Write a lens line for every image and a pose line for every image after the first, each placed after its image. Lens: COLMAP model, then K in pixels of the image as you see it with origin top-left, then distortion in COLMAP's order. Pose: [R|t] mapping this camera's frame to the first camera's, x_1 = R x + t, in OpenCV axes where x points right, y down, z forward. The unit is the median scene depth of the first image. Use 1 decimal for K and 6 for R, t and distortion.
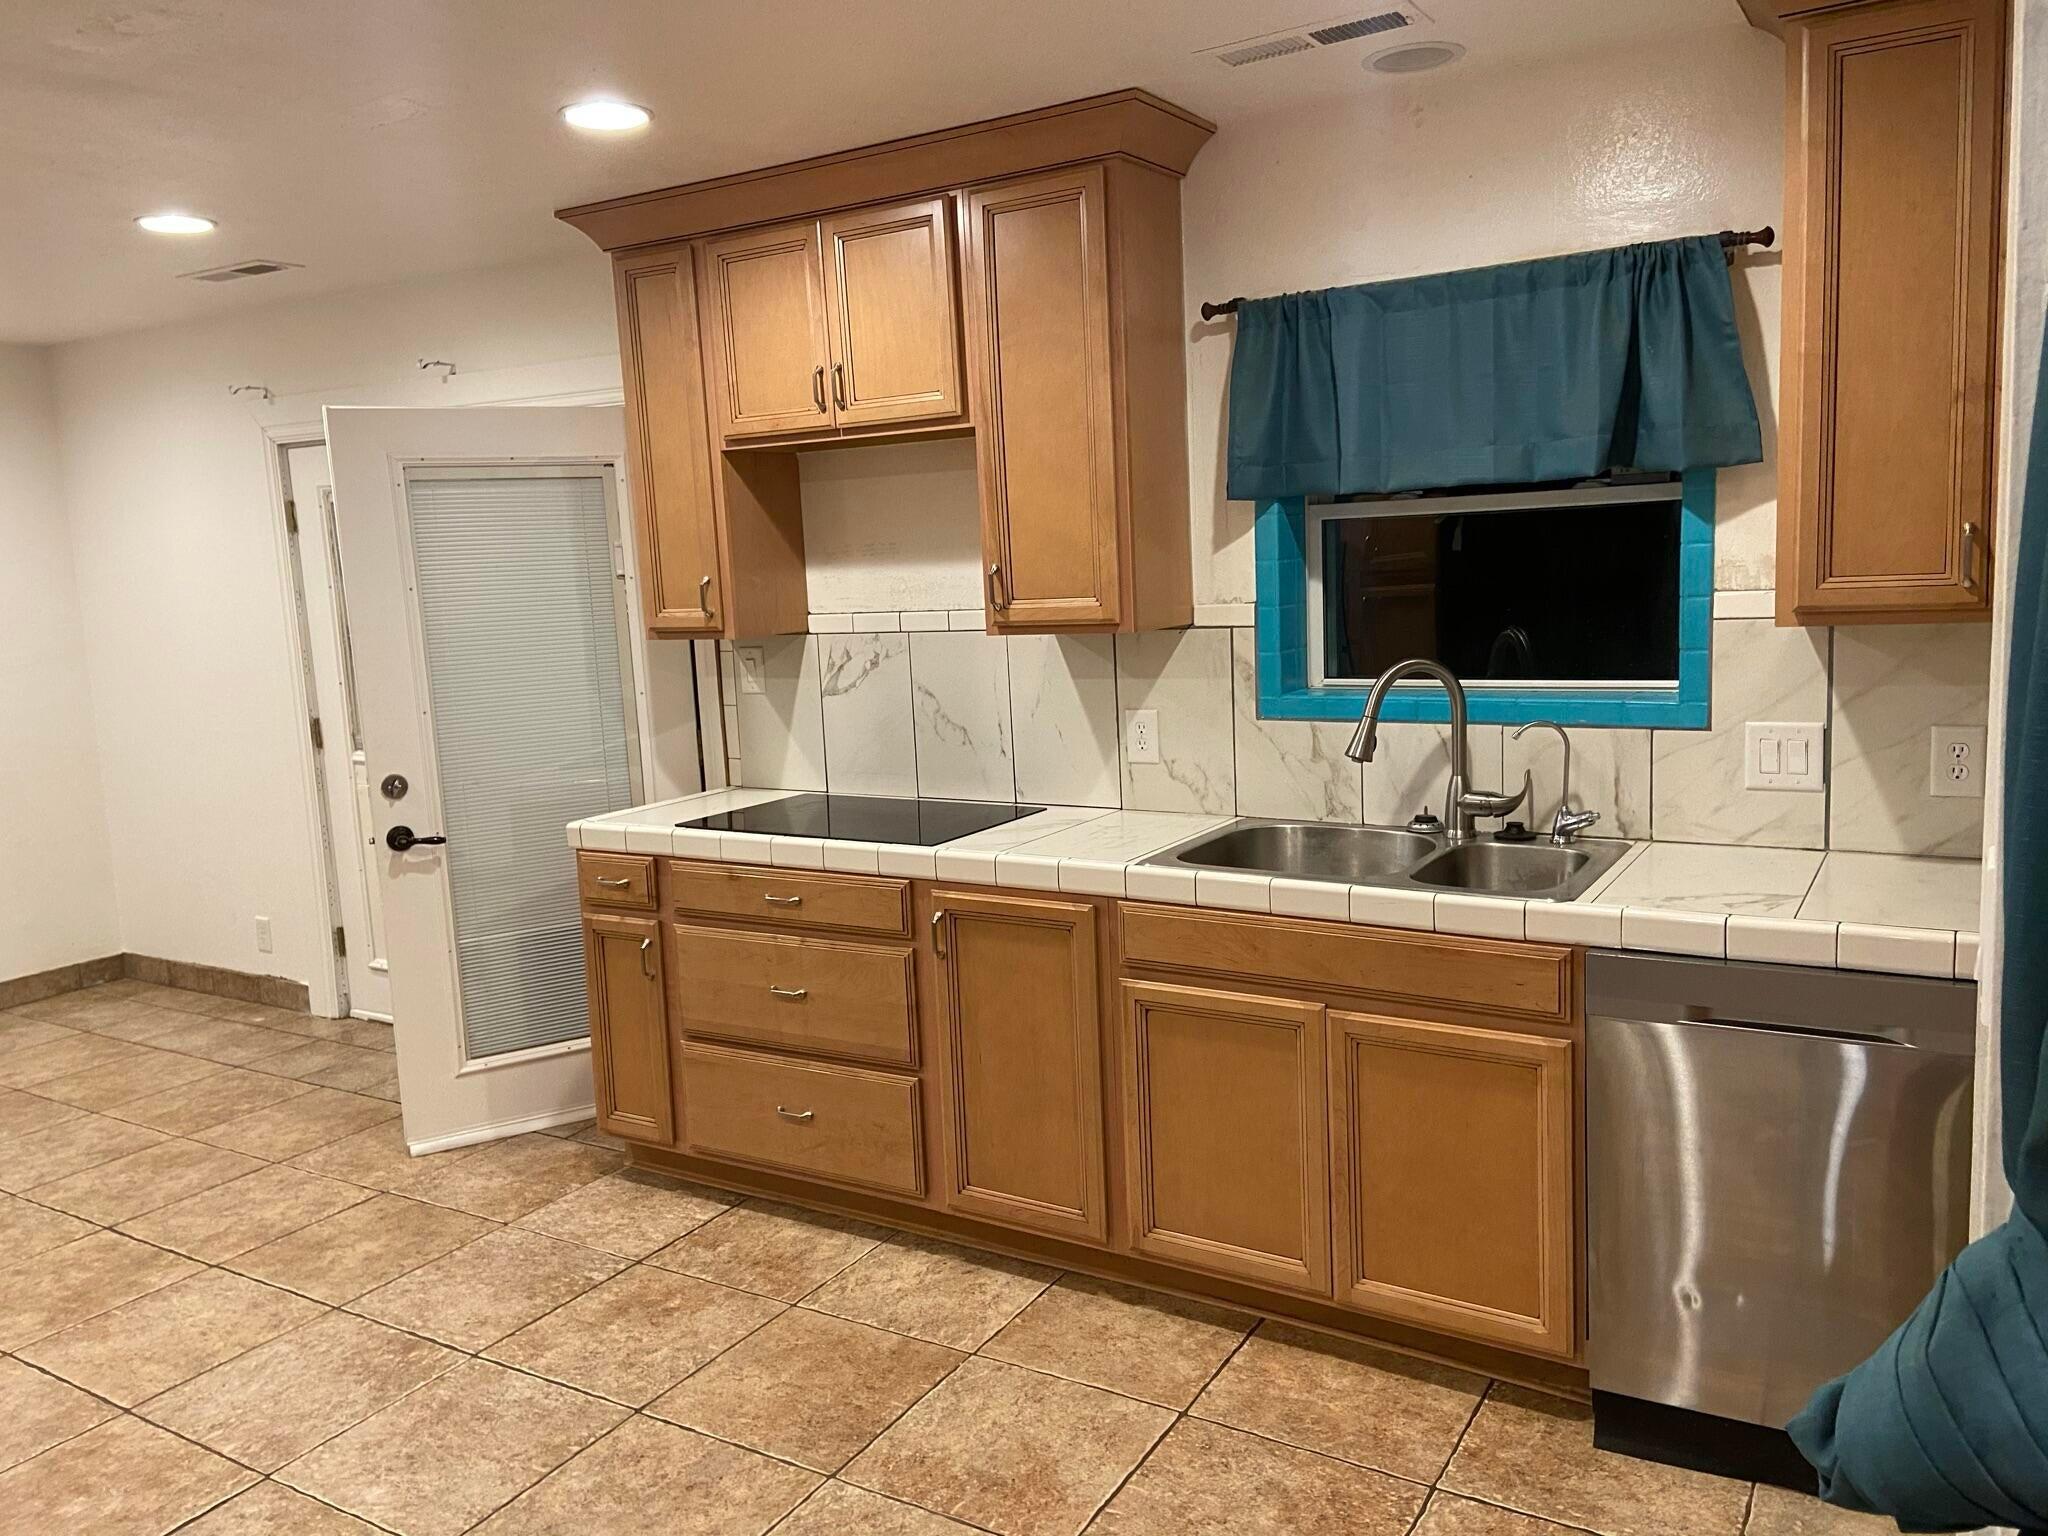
lens RADIAL K [[1537.0, 0, 1004.3], [0, 1537.0, 757.0], [0, 0, 1]] dist [0.118332, -0.142632]
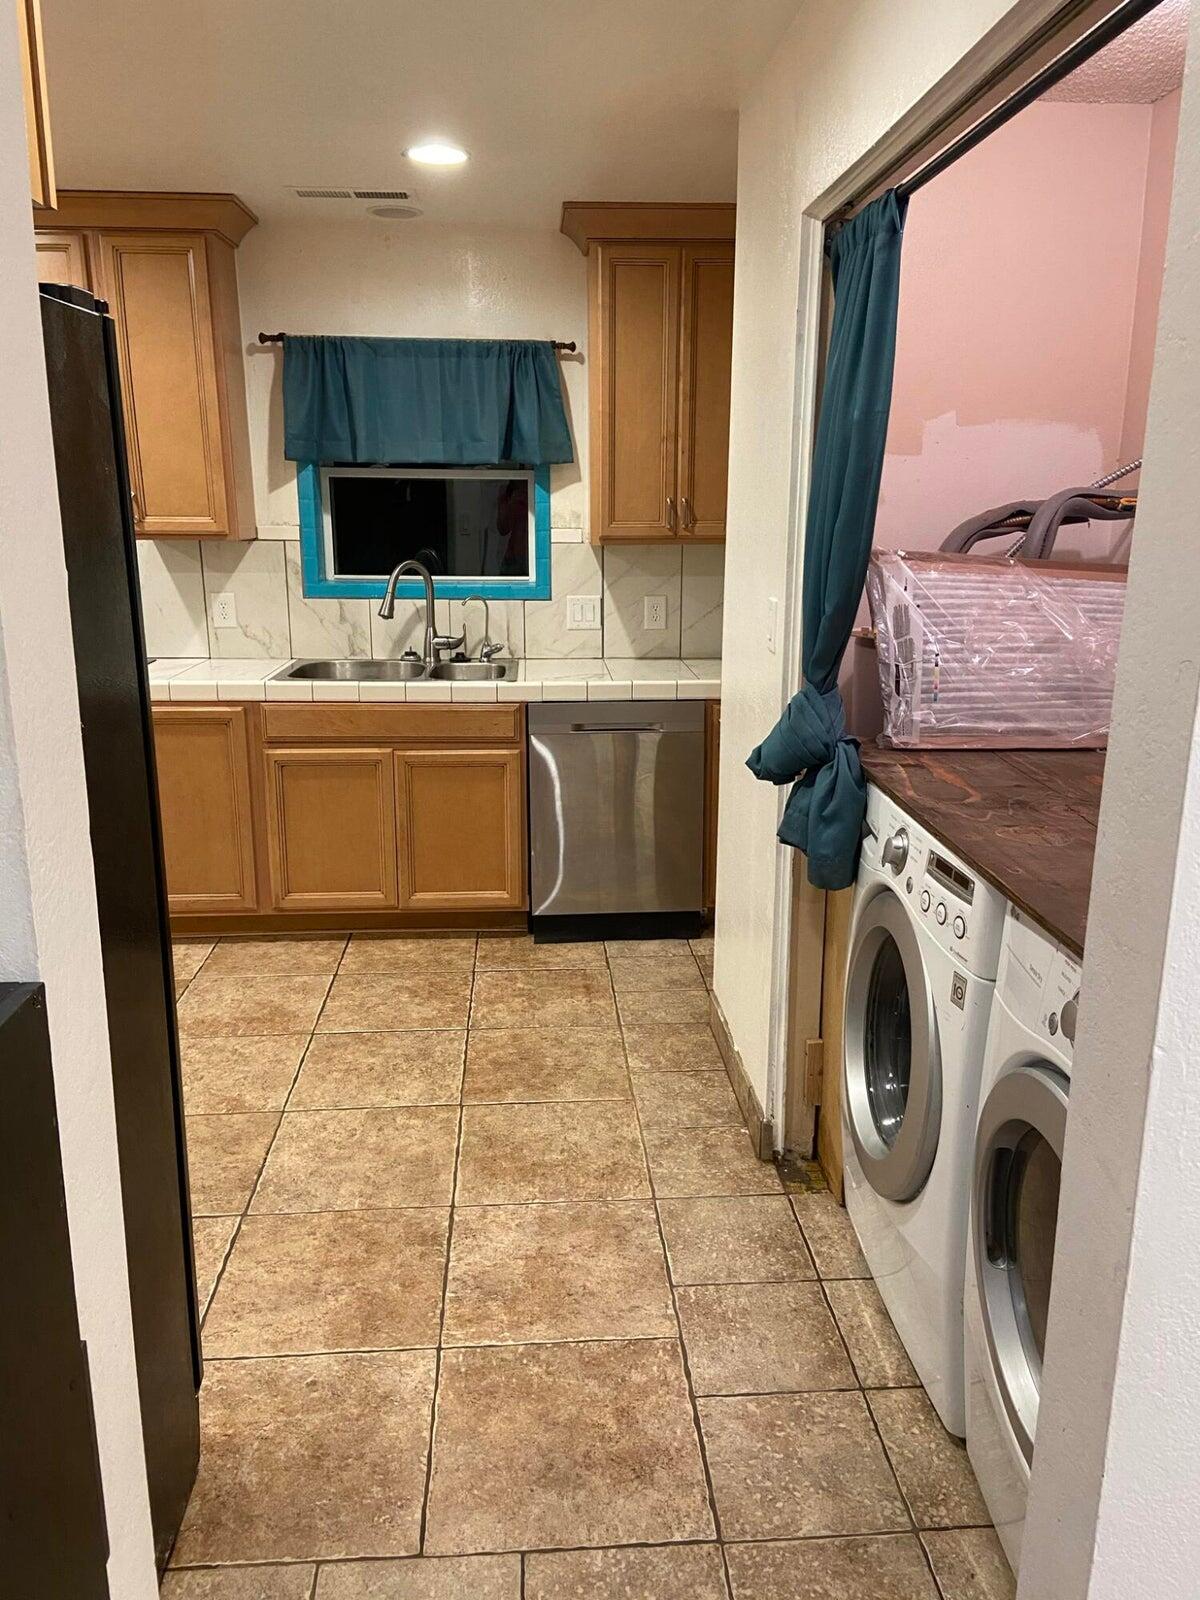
lens RADIAL K [[1200.8, 0, 608.8], [0, 1200.8, 787.1], [0, 0, 1]] dist [0.118332, -0.142632]
pose [[0.811553, -0.089039, 0.577454, -0.369546], [0.036472, 0.994113, 0.102027, 0.061273], [-0.583139, -0.061740, 0.810023, -0.275968]]
